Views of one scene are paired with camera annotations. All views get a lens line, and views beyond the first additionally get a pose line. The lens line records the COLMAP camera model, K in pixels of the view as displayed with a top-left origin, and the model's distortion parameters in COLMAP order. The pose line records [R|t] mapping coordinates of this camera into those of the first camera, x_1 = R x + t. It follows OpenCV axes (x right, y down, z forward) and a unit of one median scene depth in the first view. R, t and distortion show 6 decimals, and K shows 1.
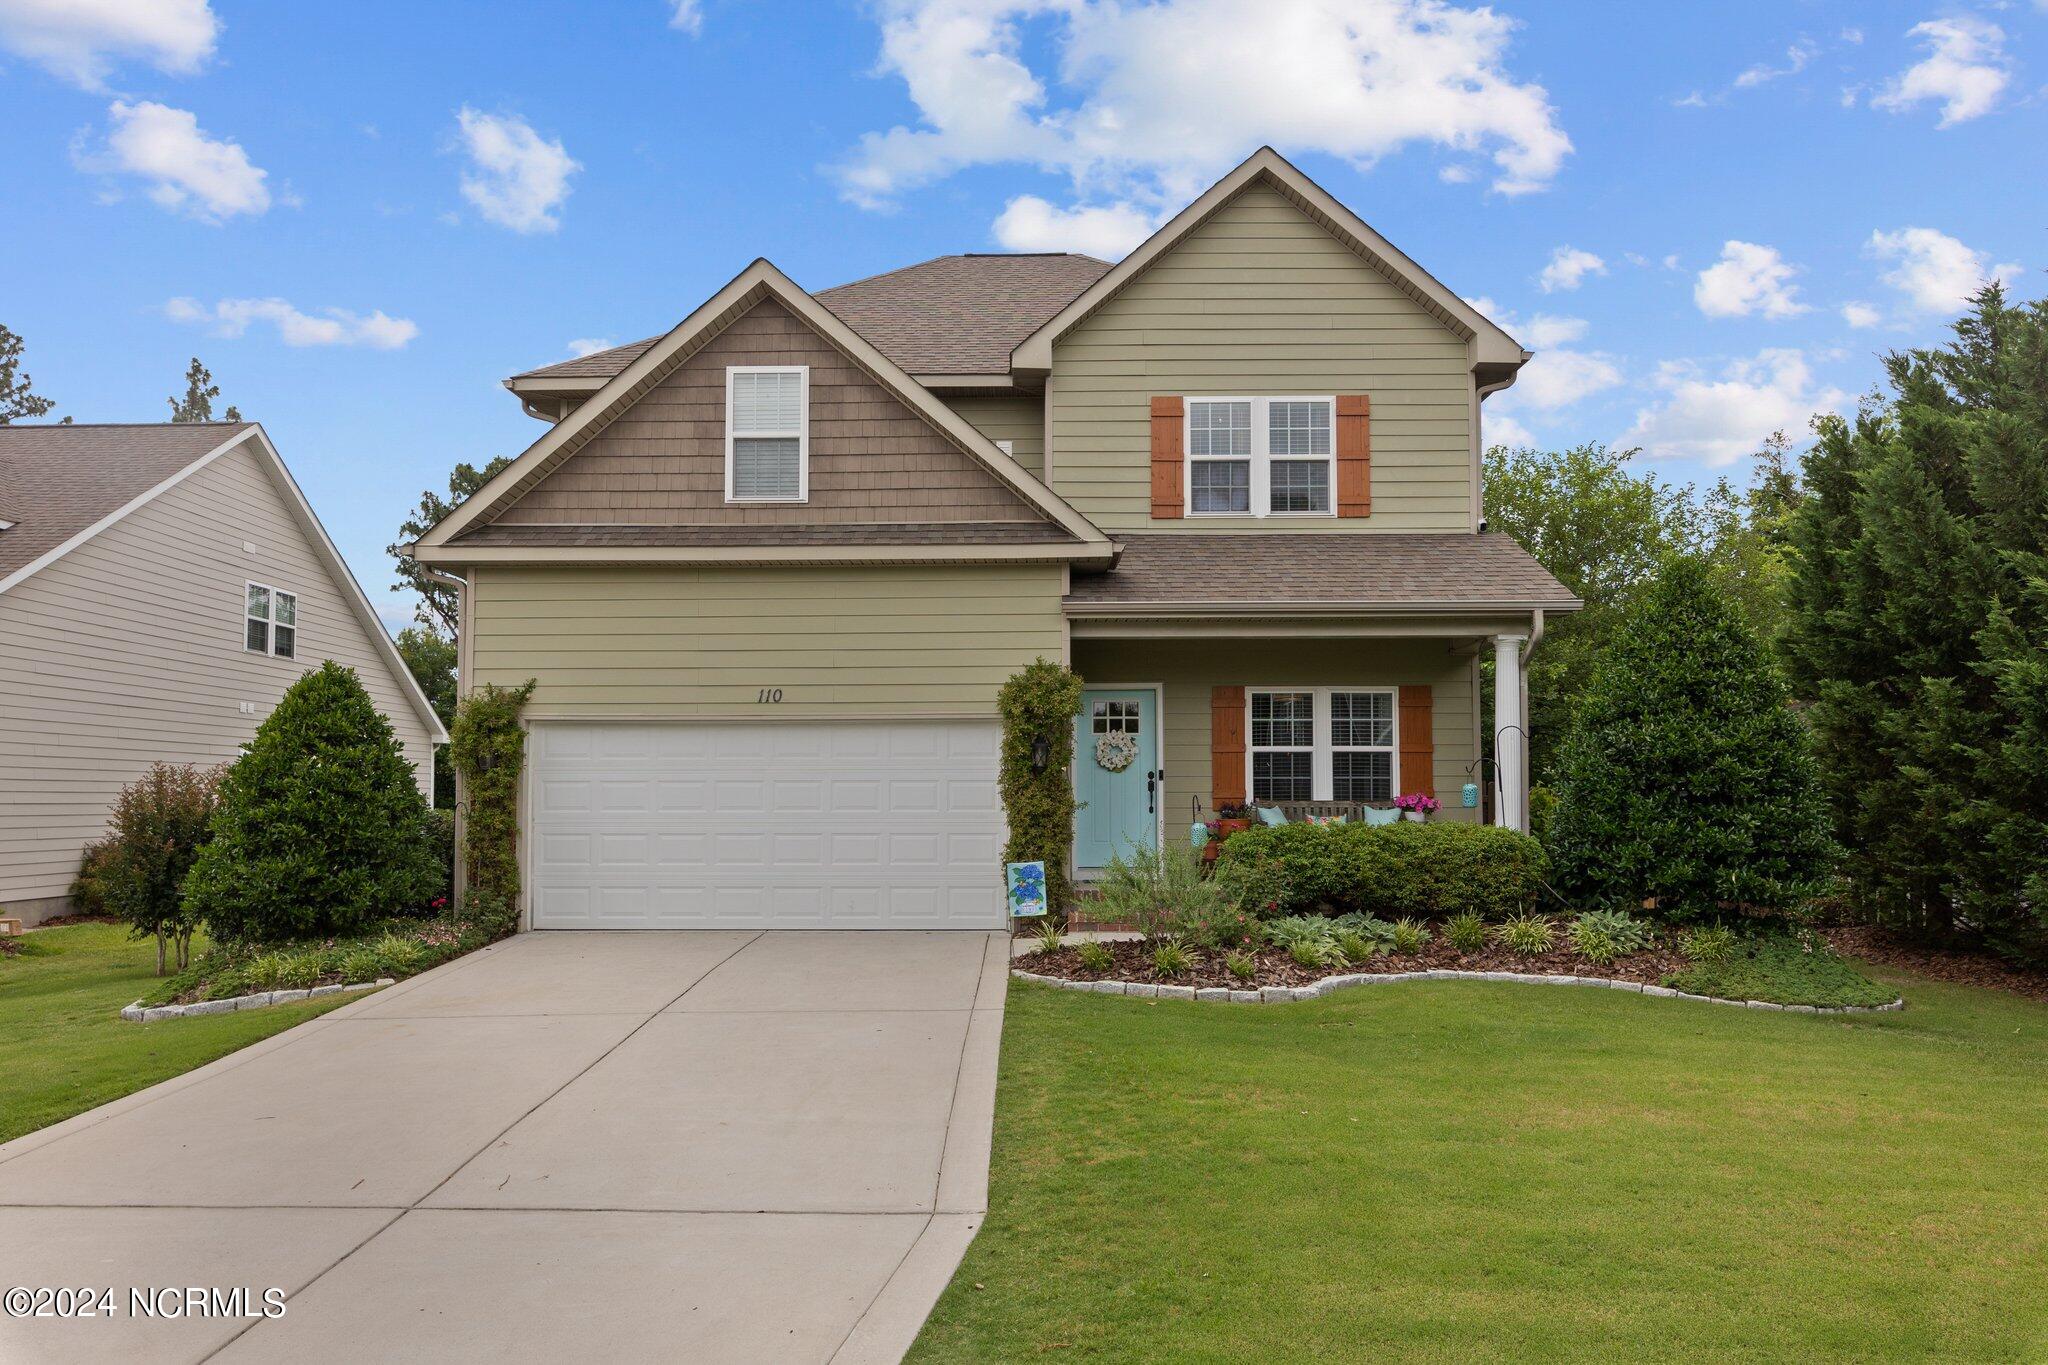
lens RADIAL K [[1279.1, 0, 1009.8], [0, 1279.1, 763.7], [0, 0, 1]] dist [0.013375, -0.012148]
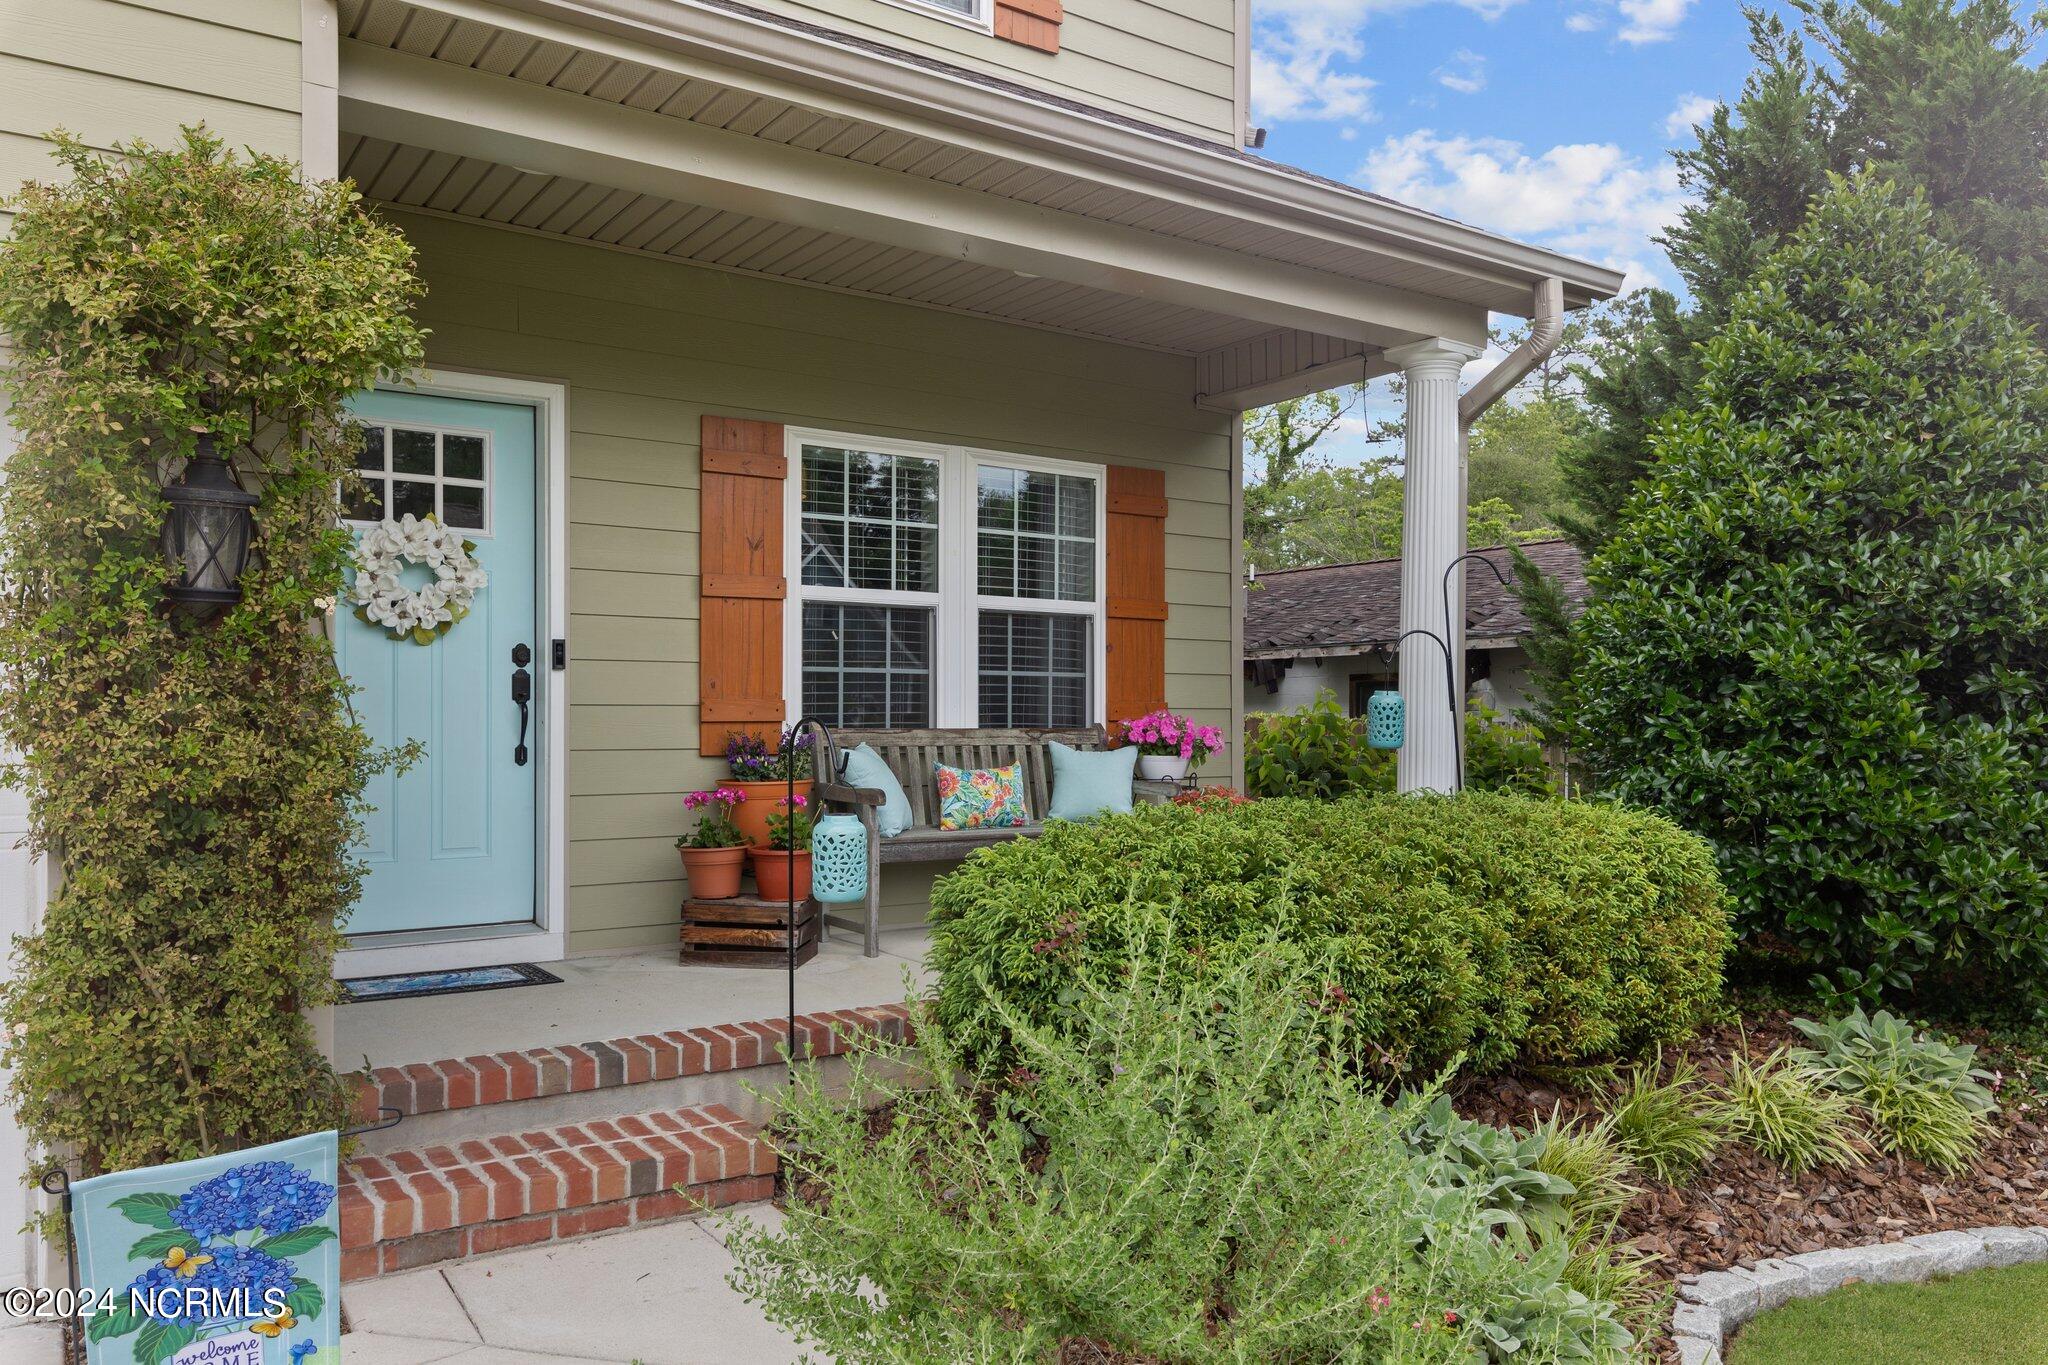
lens RADIAL K [[1405.1, 0, 965.7], [0, 1405.1, 724.9], [0, 0, 1]] dist [-0.005238, -0.001989]
pose [[0.820820, -0.000794, 0.571187, -0.007965], [-0.020408, 0.999320, 0.030715, 0.015211], [-0.570823, -0.036868, 0.820245, 0.689876]]
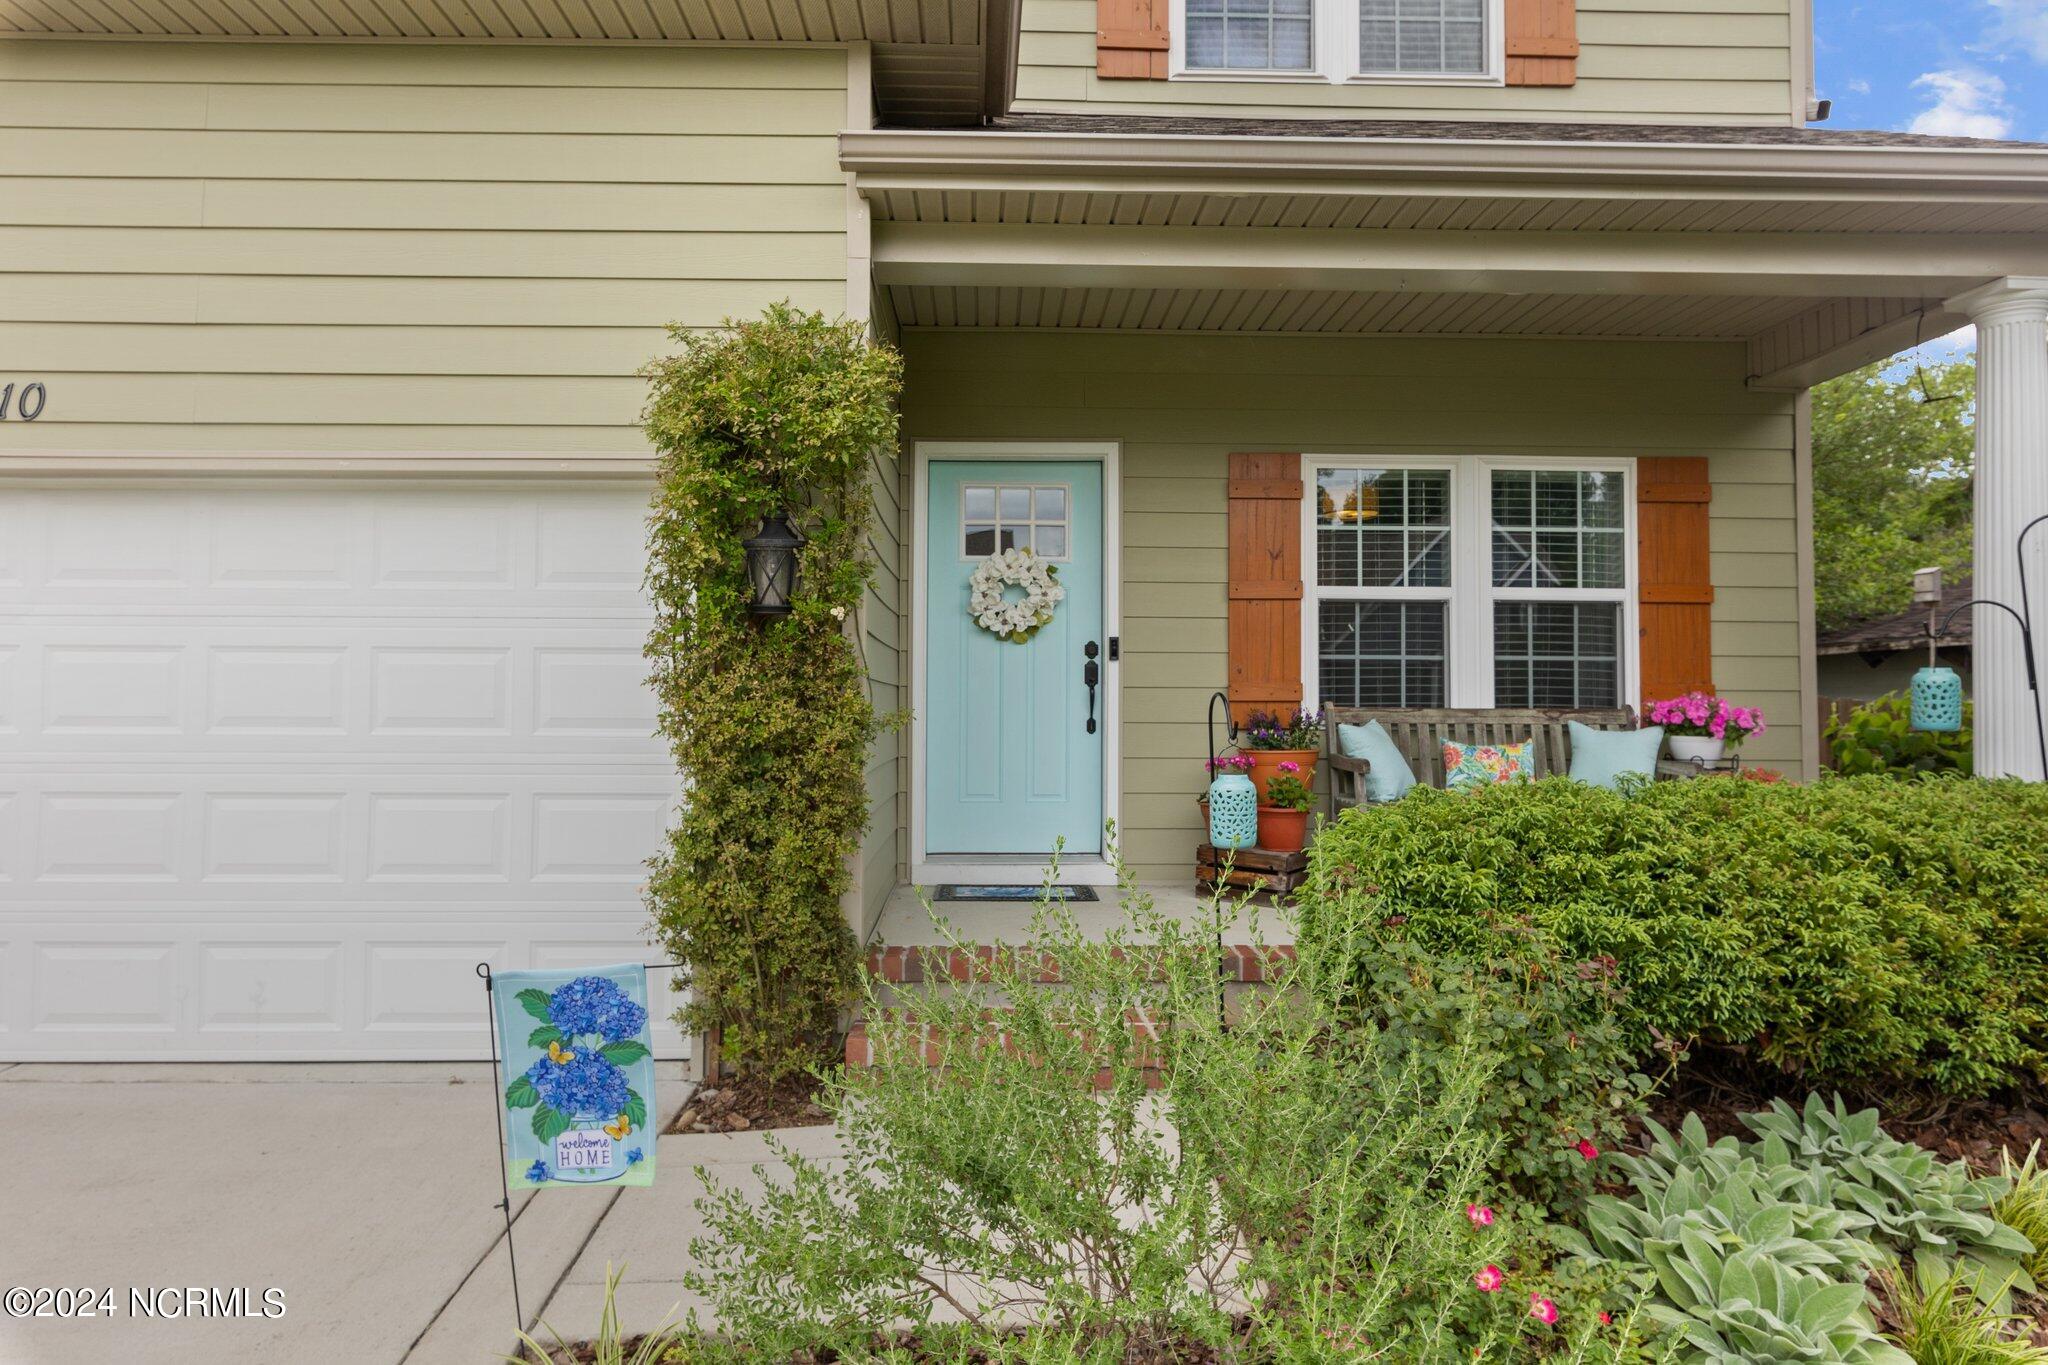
lens RADIAL K [[1133.8, 0, 1034.3], [0, 1133.8, 670.4], [0, 0, 1]] dist [-0.001817, -0.002012]
pose [[0.998151, 0.007936, 0.060268, 0.073248], [-0.007964, 0.999968, 0.000217, 0.018121], [-0.060265, -0.000697, 0.998182, 0.666836]]
